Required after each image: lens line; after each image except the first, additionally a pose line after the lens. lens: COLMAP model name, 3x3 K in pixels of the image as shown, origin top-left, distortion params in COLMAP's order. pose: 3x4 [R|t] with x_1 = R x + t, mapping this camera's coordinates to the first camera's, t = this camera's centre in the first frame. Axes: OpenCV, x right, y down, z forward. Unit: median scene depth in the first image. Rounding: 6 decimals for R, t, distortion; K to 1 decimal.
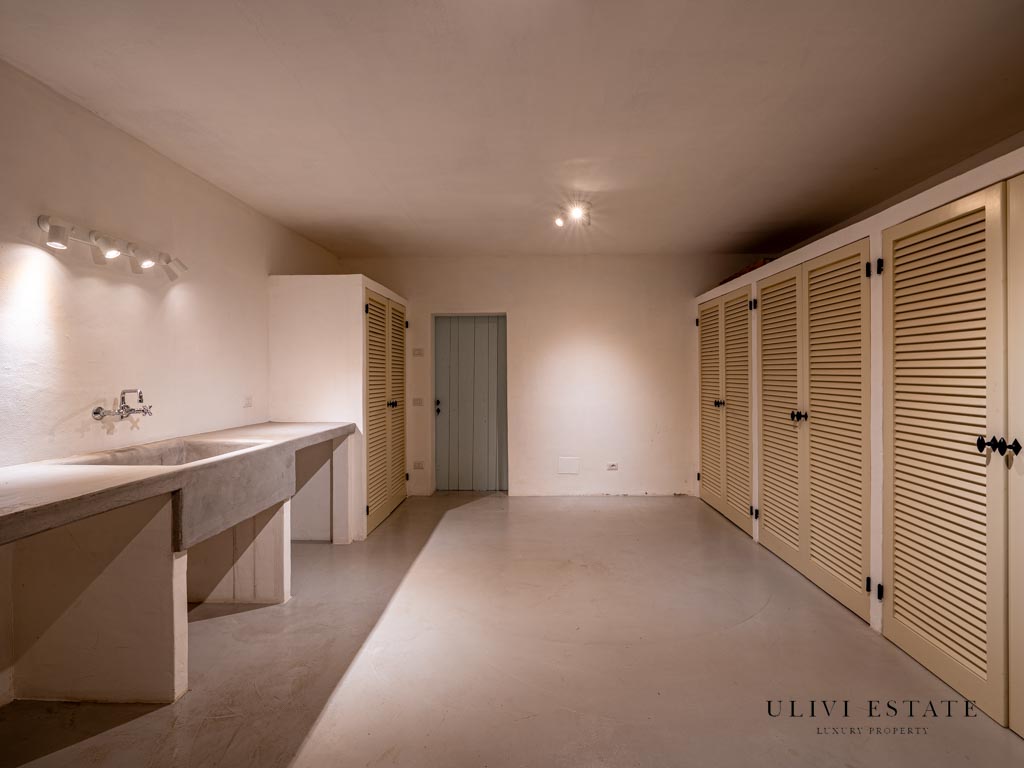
lens RADIAL K [[502.8, 0, 512.0], [0, 502.8, 384.0], [0, 0, 1]] dist [-0.000158, -0.000020]
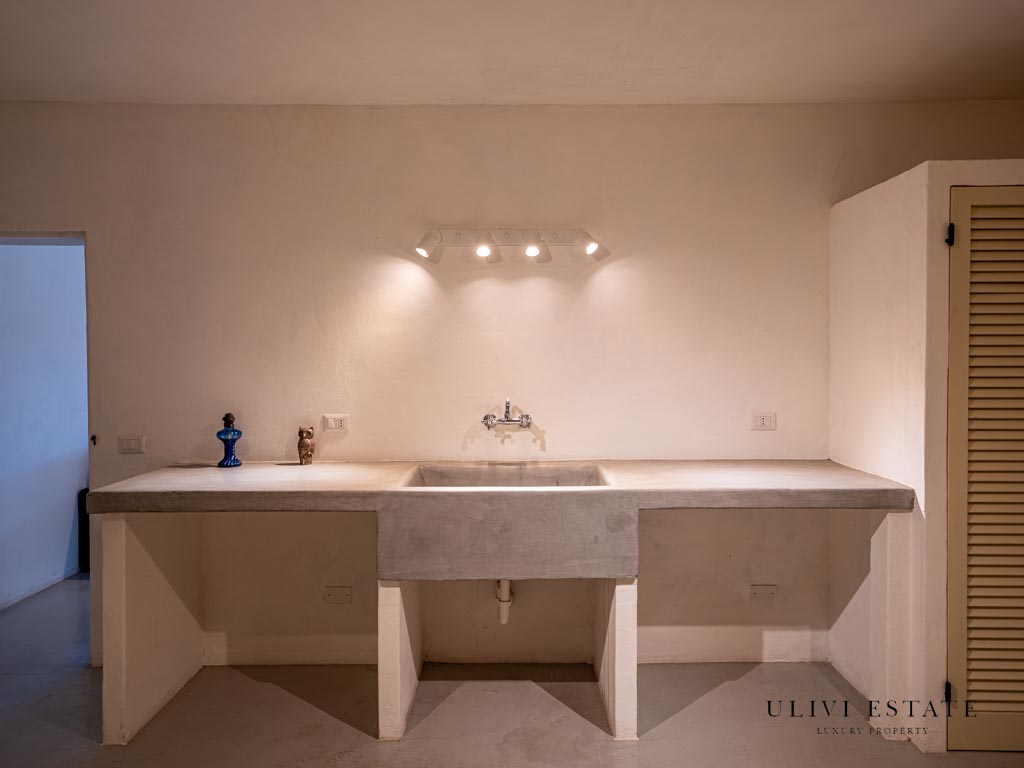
lens RADIAL K [[721.2, 0, 512.0], [0, 721.2, 384.0], [0, 0, 1]] dist [0.020190, 0.001540]
pose [[0.052445, 0.037124, -0.997934, 0.498703], [-0.015394, 0.999220, 0.036363, -0.056666], [0.998505, 0.013455, 0.052976, 0.895973]]
